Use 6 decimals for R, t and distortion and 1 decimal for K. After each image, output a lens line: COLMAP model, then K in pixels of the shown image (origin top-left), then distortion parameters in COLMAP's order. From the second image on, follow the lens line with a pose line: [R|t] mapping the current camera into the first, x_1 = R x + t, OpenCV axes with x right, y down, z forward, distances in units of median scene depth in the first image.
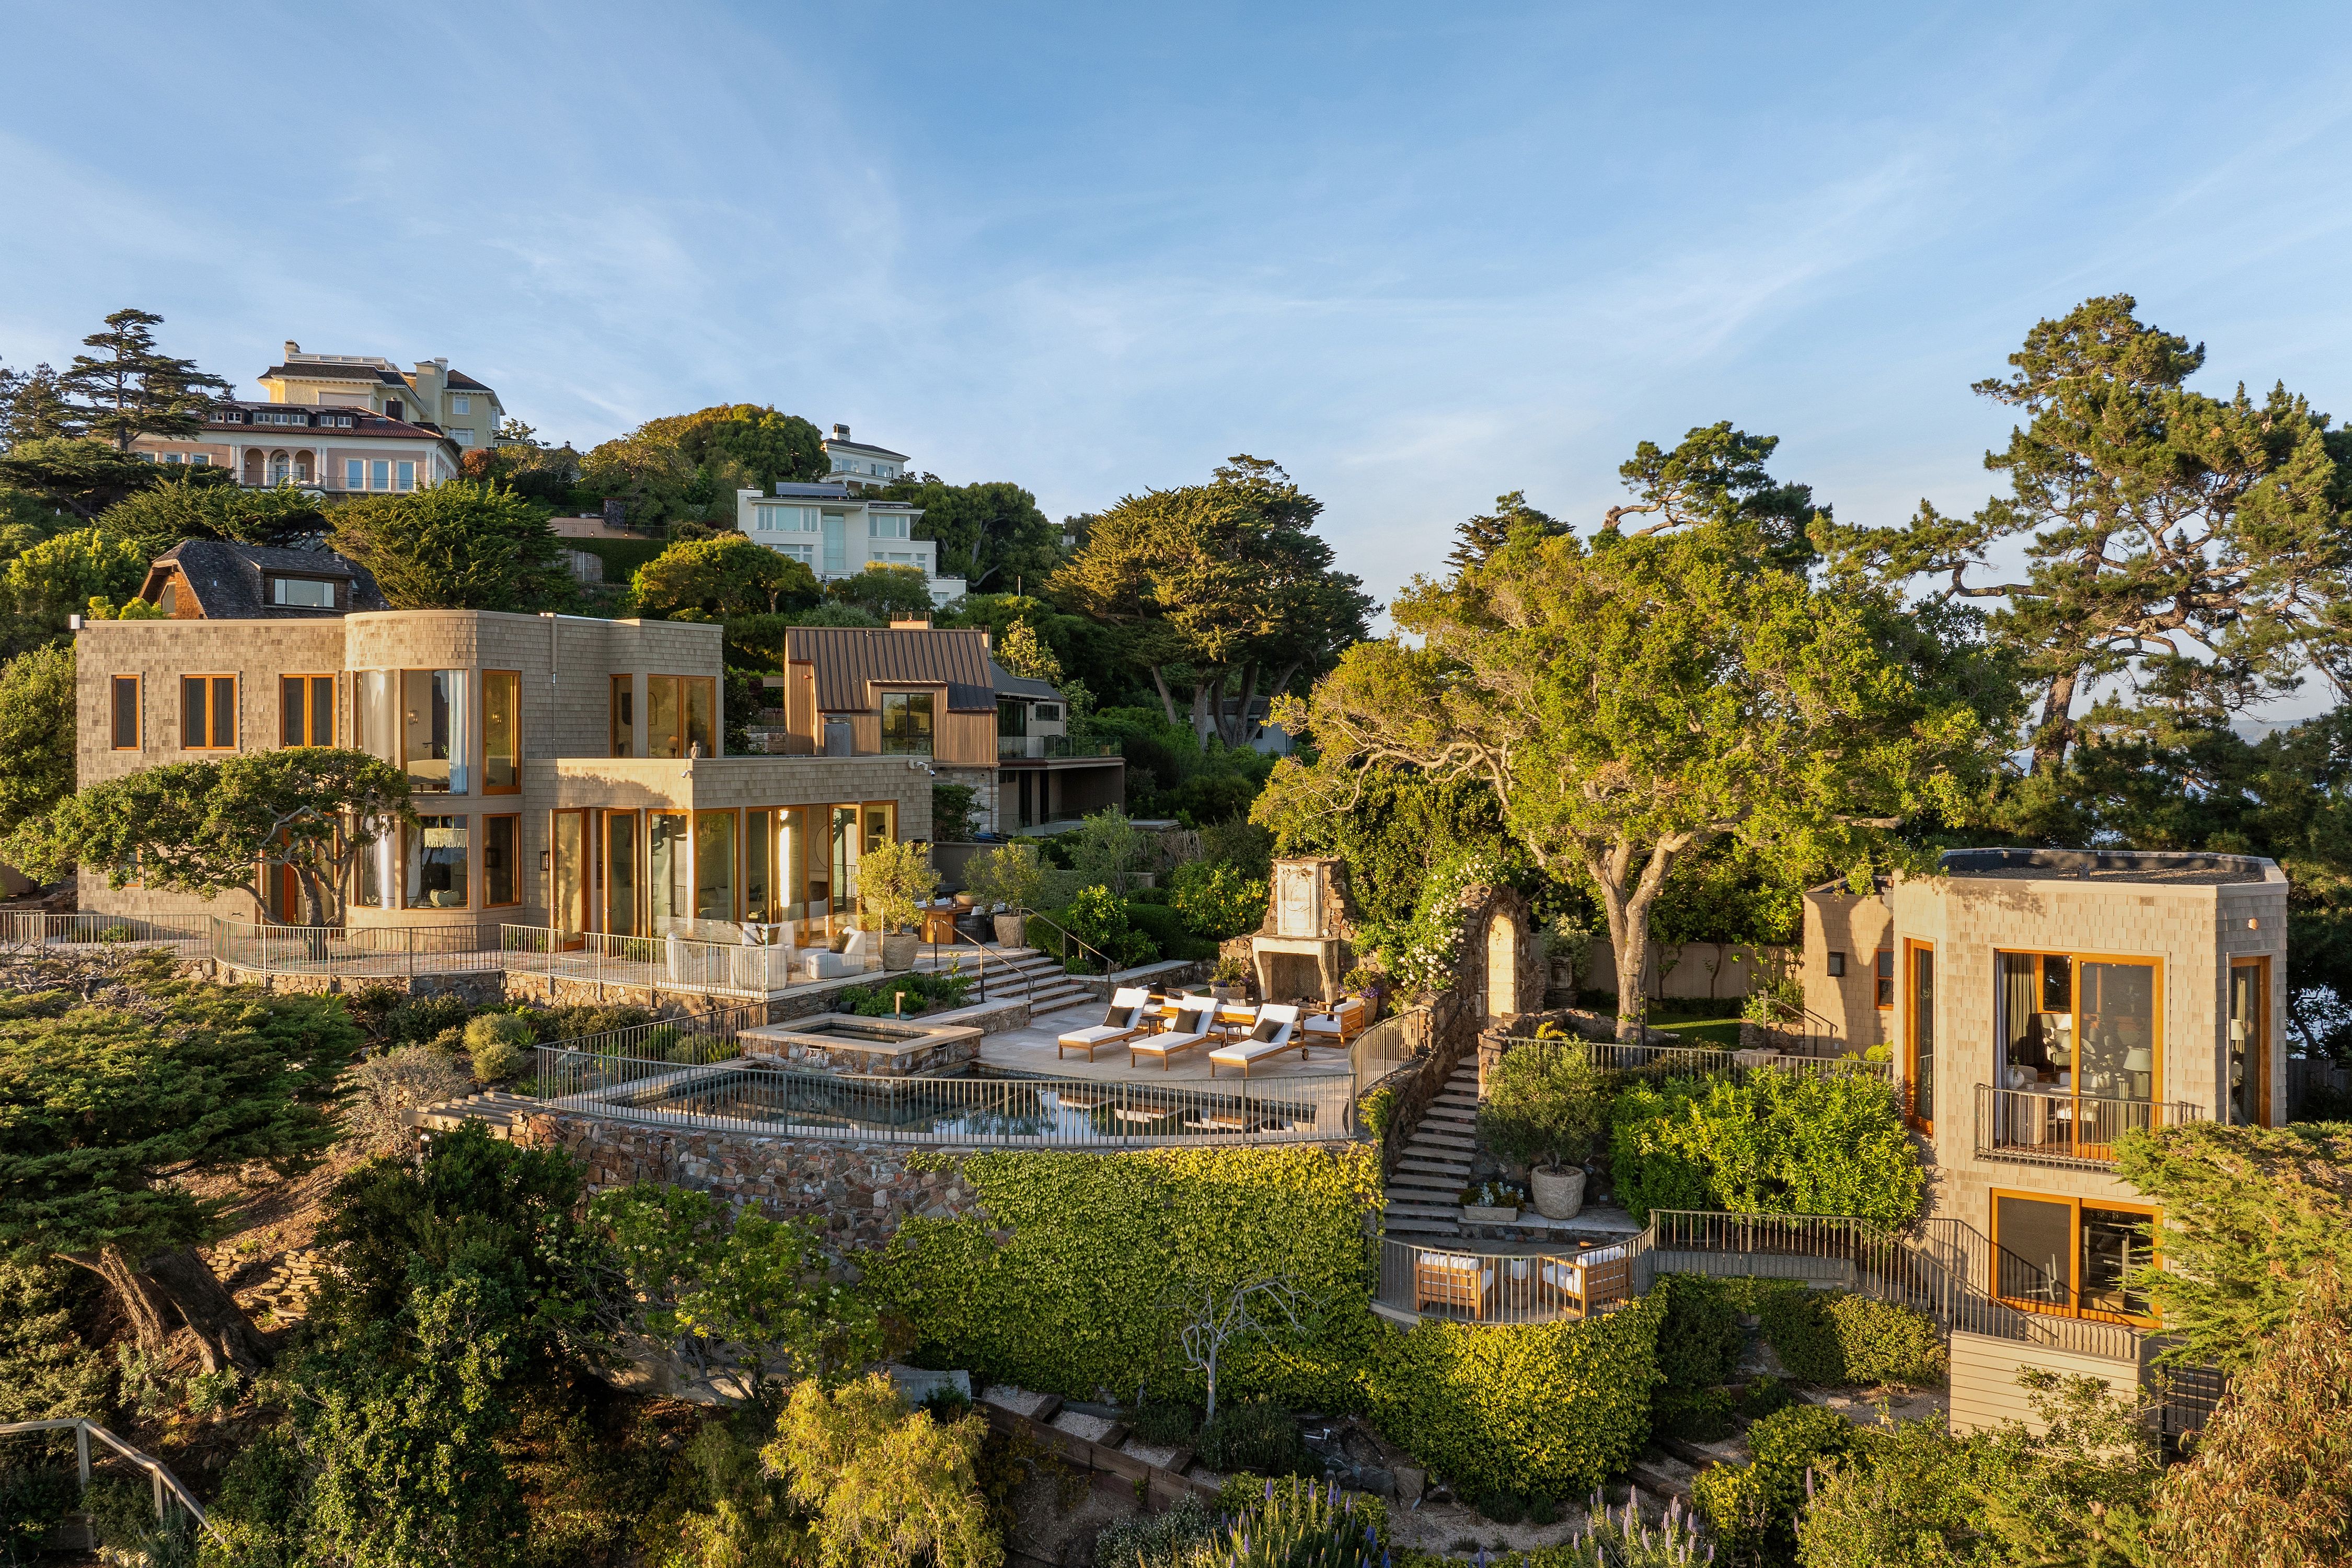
lens RADIAL K [[1598.5, 0, 1166.2], [0, 1598.5, 770.4], [0, 0, 1]] dist [-0.037942, -0.004587]
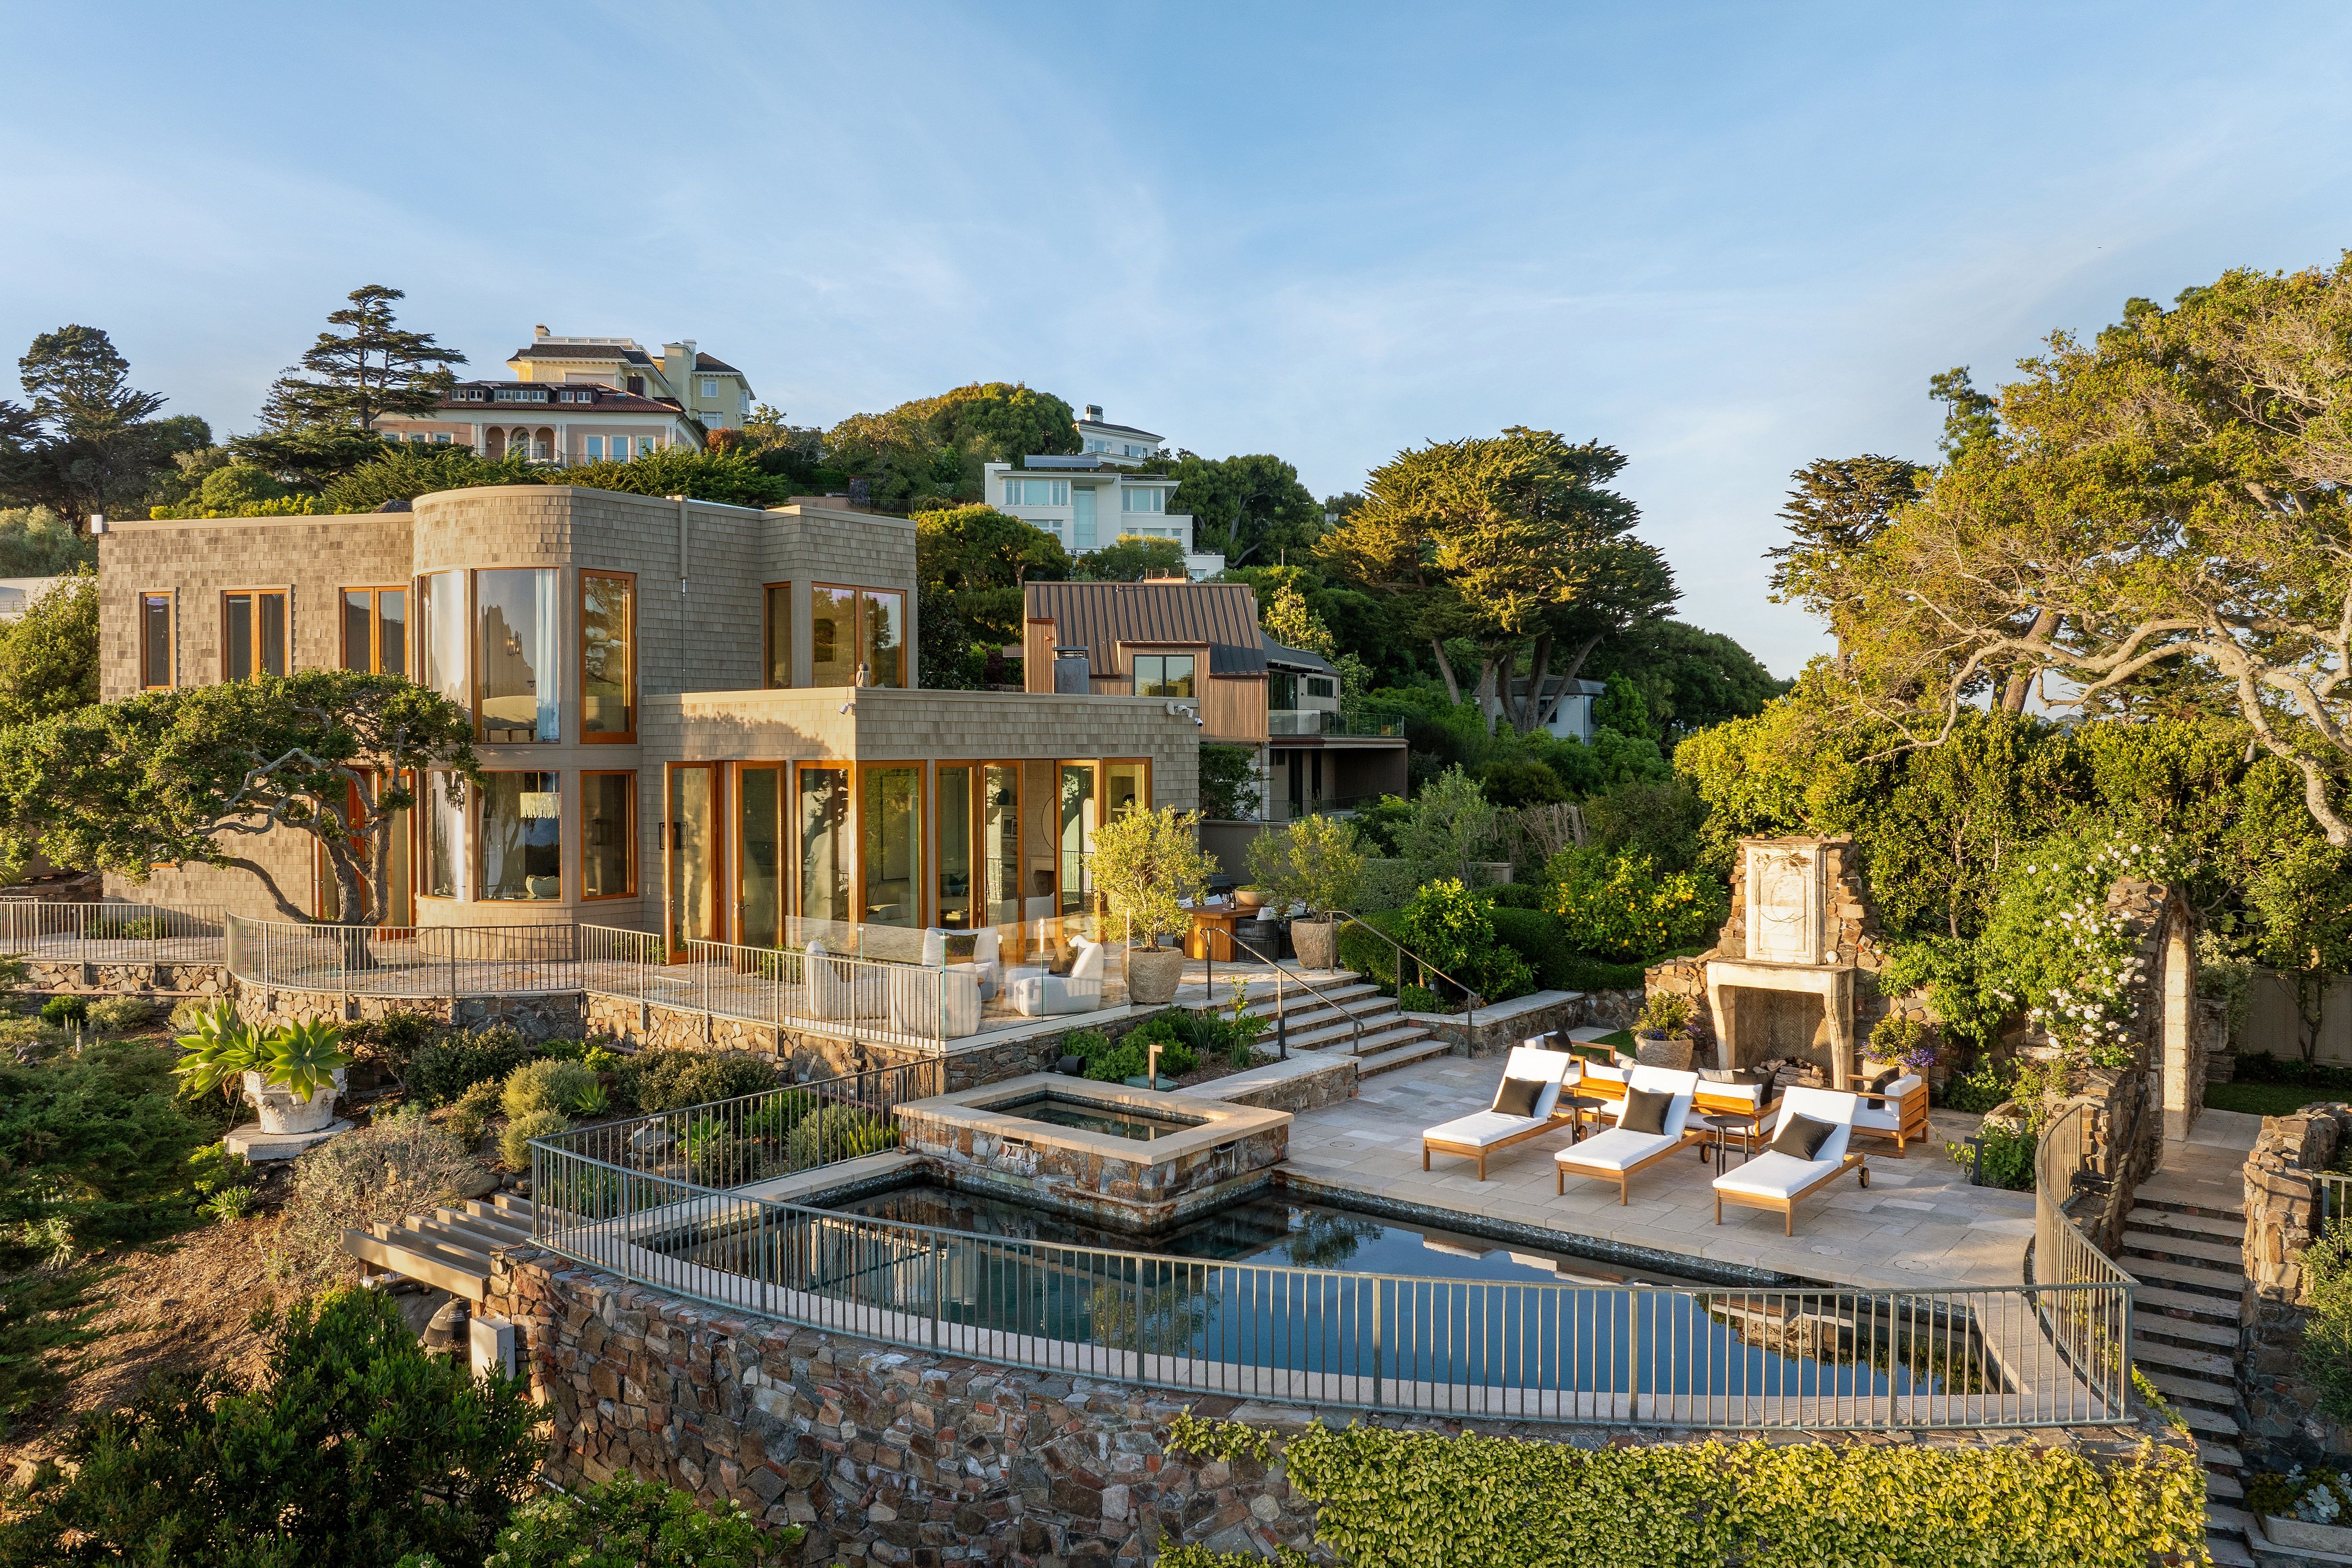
lens RADIAL K [[1598.5, 0, 1178.3], [0, 1598.5, 792.9], [0, 0, 1]] dist [-0.037942, -0.004587]
pose [[0.988767, 0.003173, -0.149429, -0.055043], [-0.001180, 0.999909, 0.013426, 0.027540], [0.149458, -0.013099, 0.988681, 0.325978]]
